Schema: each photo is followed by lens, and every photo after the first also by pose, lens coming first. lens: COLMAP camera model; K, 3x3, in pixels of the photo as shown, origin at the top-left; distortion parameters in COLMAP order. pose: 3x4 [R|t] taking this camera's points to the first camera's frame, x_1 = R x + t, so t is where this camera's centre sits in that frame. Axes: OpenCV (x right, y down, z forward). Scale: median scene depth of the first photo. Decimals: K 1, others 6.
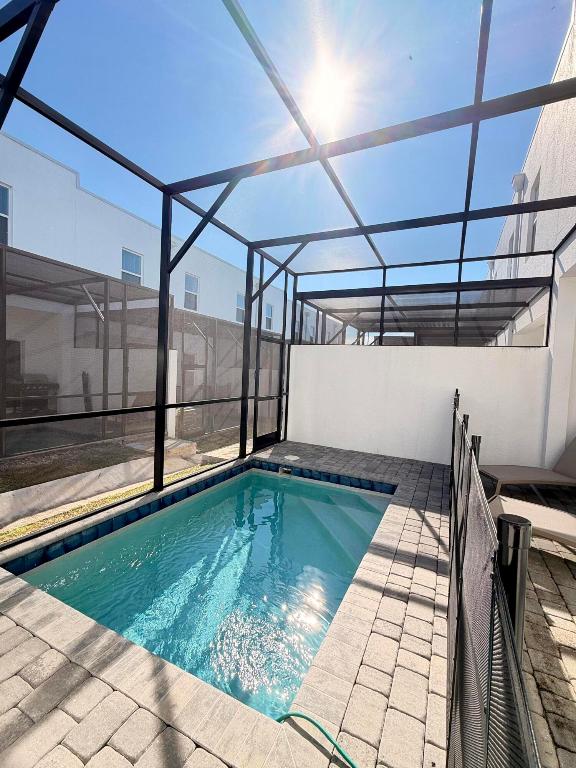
lens RADIAL K [[335.7, 0, 288.0], [0, 335.7, 384.0], [0, 0, 1]] dist [0.002365, 0.000112]
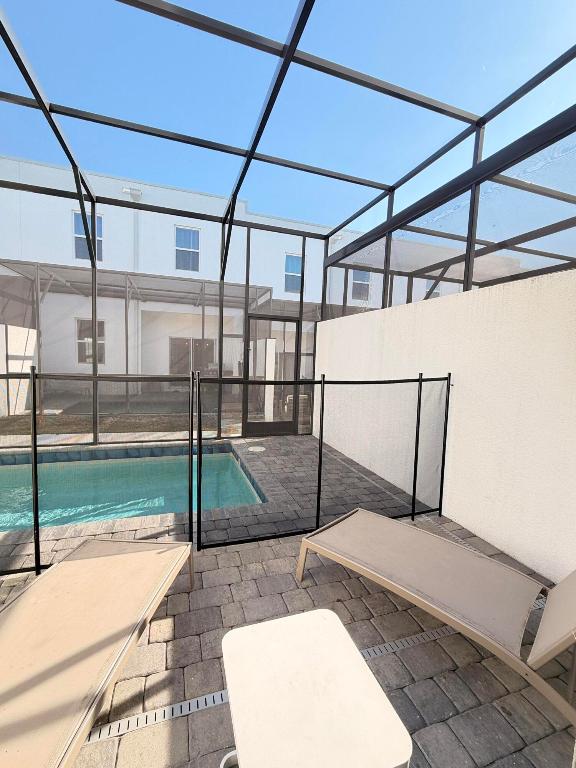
lens RADIAL K [[335.7, 0, 288.0], [0, 335.7, 384.0], [0, 0, 1]] dist [0.002365, 0.000112]
pose [[0.698573, 0.038113, -0.714523, 0.725435], [-0.034474, 0.999214, 0.019594, 0.030720], [0.714708, 0.010944, 0.699337, 0.463979]]
